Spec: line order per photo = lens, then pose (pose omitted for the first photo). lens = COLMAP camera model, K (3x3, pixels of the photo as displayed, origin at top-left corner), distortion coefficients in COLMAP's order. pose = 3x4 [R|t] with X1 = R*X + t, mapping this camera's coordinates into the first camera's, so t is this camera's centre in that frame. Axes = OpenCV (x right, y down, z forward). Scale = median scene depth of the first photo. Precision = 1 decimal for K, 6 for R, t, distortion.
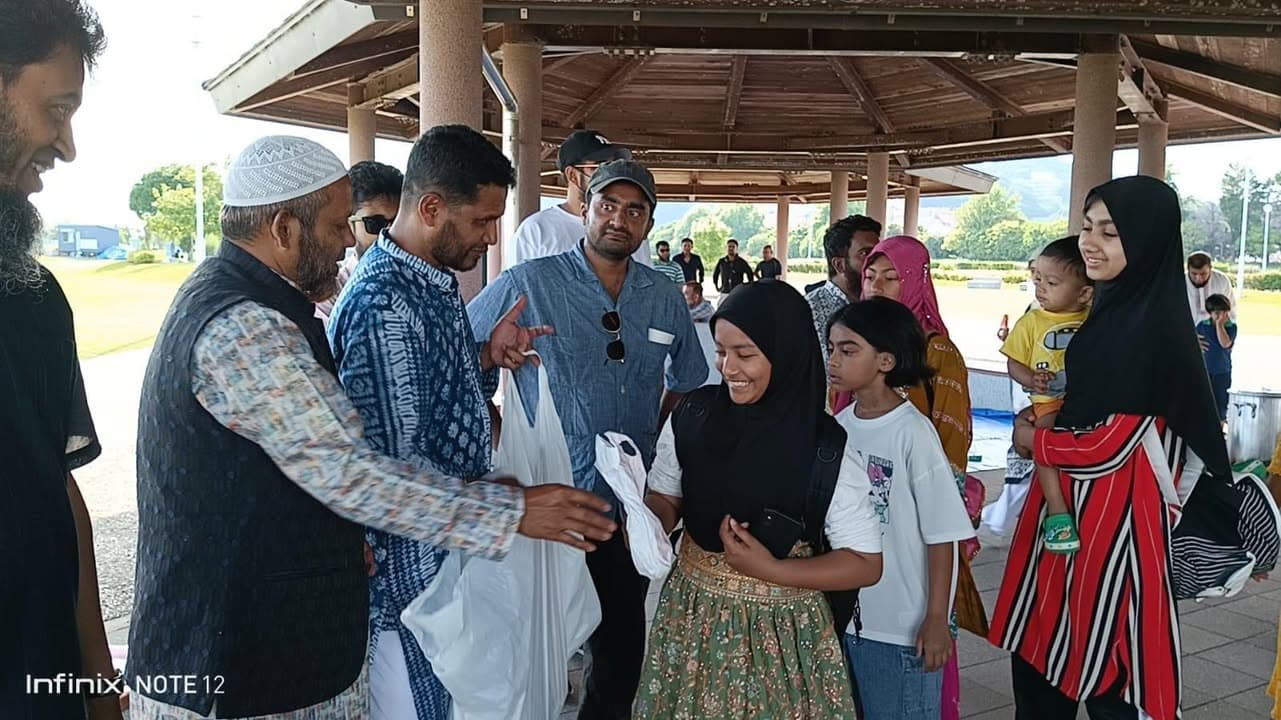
lens RADIAL K [[1076.4, 0, 628.4], [0, 1076.4, 348.3], [0, 0, 1]] dist [0.011940, -0.116139]
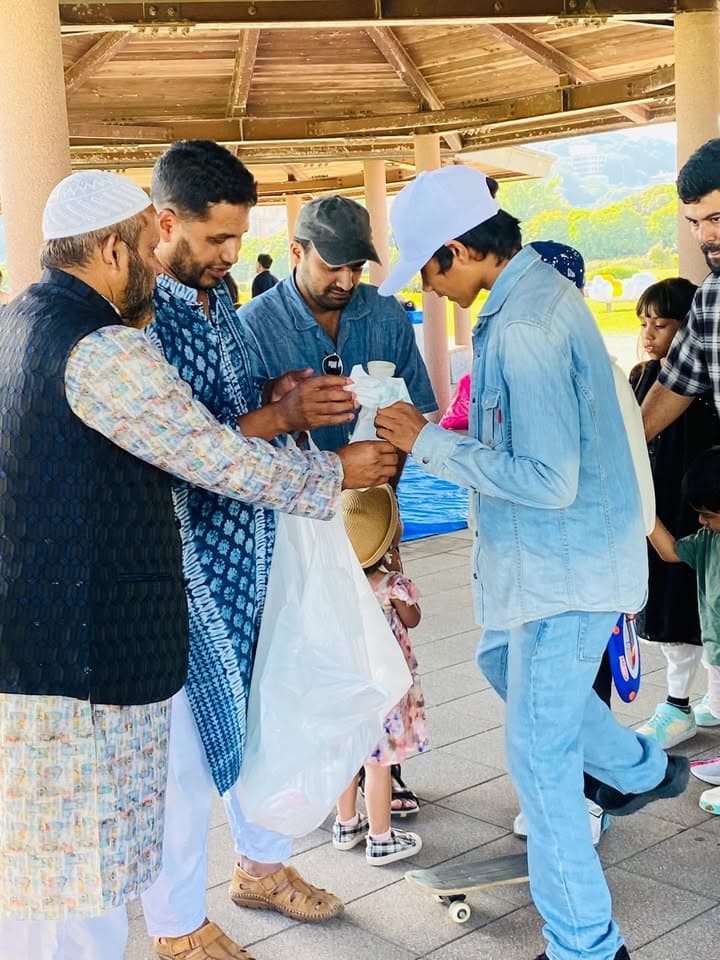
lens RADIAL K [[1454.7, 0, 340.9], [0, 1454.7, 452.6], [0, 0, 1]] dist [0.021450, 0.000000]
pose [[0.977043, -0.089851, 0.193168, -0.073407], [0.083475, 0.995670, 0.040913, 0.008146], [-0.196008, -0.023849, 0.980312, -0.081994]]
